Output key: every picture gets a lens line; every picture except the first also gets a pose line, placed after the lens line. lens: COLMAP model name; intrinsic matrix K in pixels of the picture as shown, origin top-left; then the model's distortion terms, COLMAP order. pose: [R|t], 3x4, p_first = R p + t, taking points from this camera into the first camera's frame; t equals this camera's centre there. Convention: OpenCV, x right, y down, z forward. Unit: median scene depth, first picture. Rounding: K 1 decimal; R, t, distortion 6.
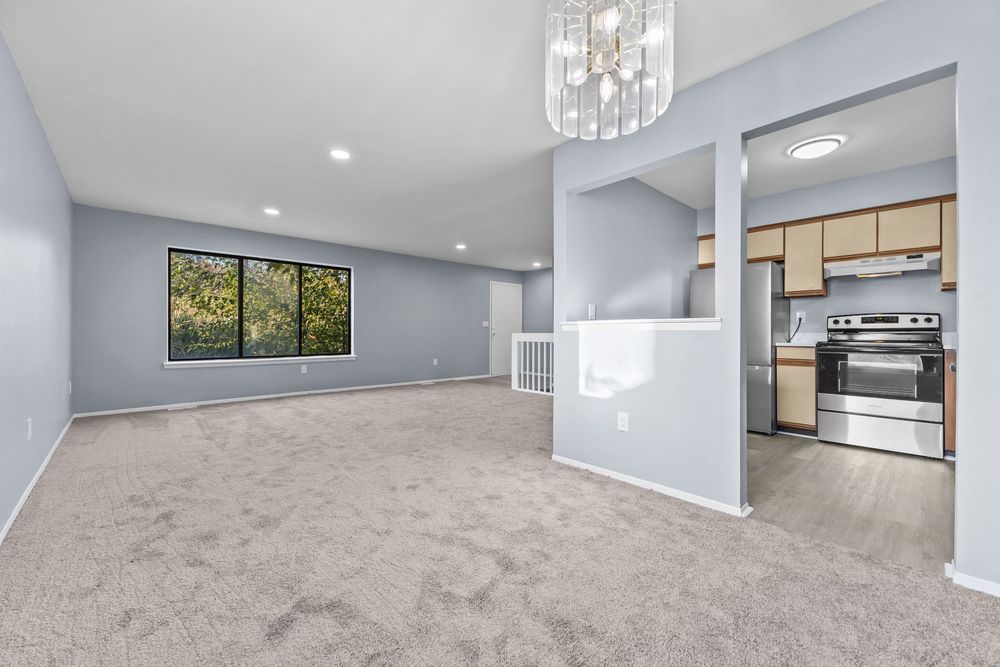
lens RADIAL K [[395.1, 0, 498.2], [0, 395.1, 332.1], [0, 0, 1]] dist [0.007321, -0.001183]
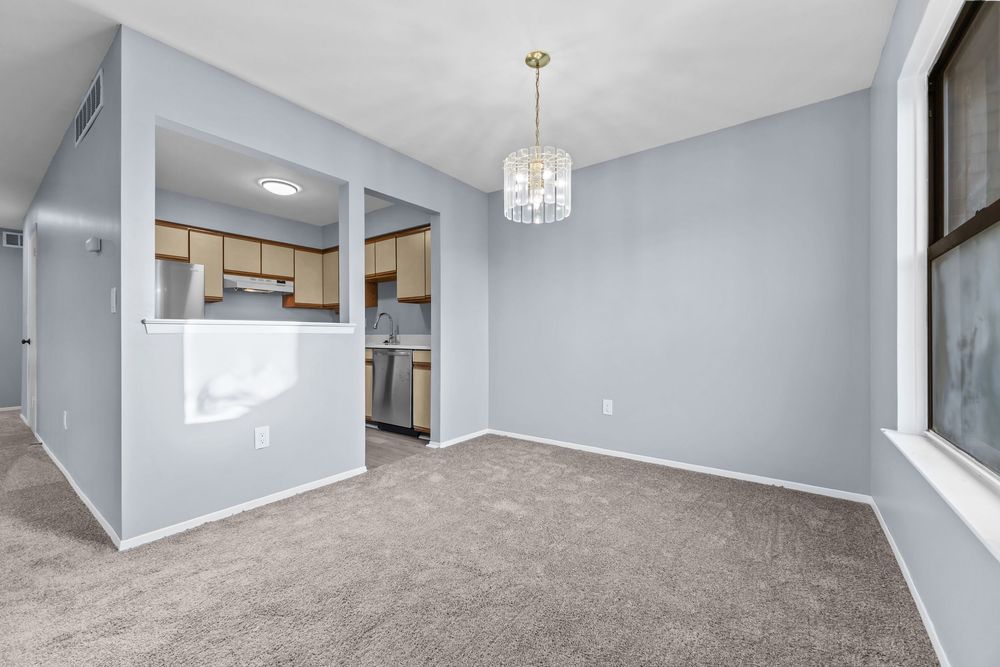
lens RADIAL K [[395.1, 0, 500.8], [0, 395.1, 336.6], [0, 0, 1]] dist [0.007321, -0.001183]
pose [[-0.185467, -0.003076, 0.982646, -0.459526], [-0.001704, 0.999995, 0.002809, -0.000559], [-0.982649, -0.001154, -0.185471, 0.459916]]
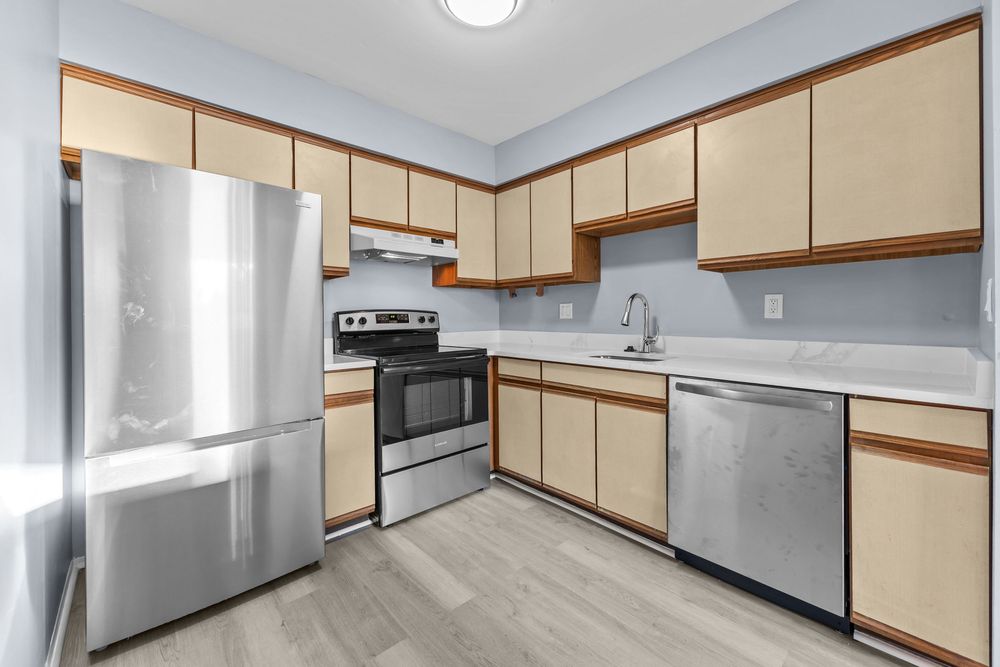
lens RADIAL K [[395.1, 0, 501.5], [0, 395.1, 316.9], [0, 0, 1]] dist [0.007321, -0.001183]
pose [[0.001540, -0.005702, 0.999983, 0.230438], [0.001499, 0.999983, 0.005700, -0.038657], [-0.999998, 0.001490, 0.001549, 0.814974]]
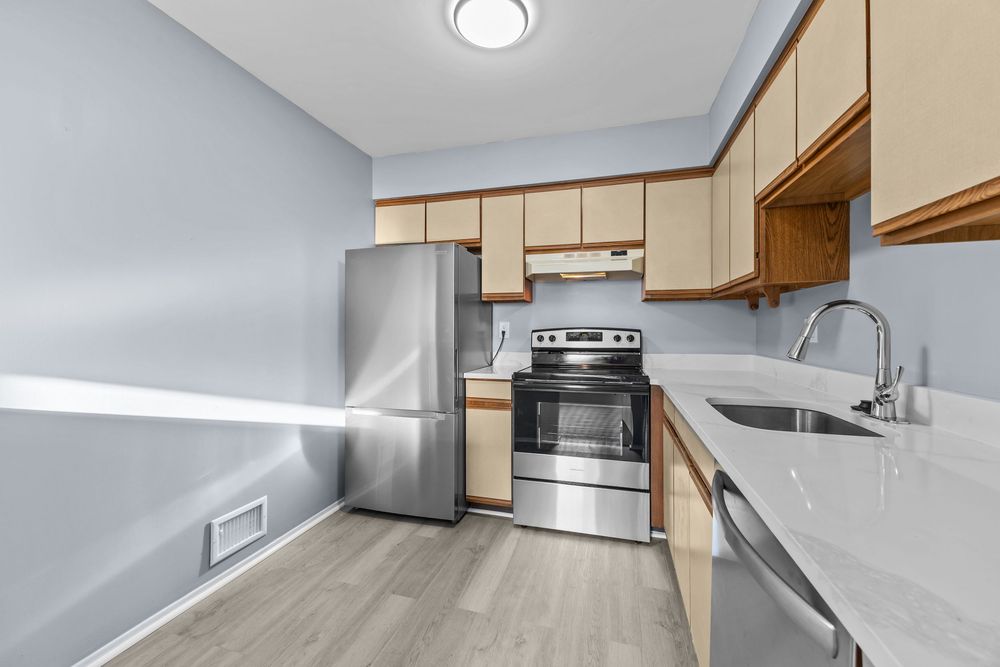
lens RADIAL K [[395.1, 0, 501.7], [0, 395.1, 327.9], [0, 0, 1]] dist [0.007321, -0.001183]
pose [[0.852930, -0.003252, 0.522015, 0.449468], [0.001126, 0.999990, 0.004389, -0.051835], [-0.522024, -0.003156, 0.852925, 0.457633]]
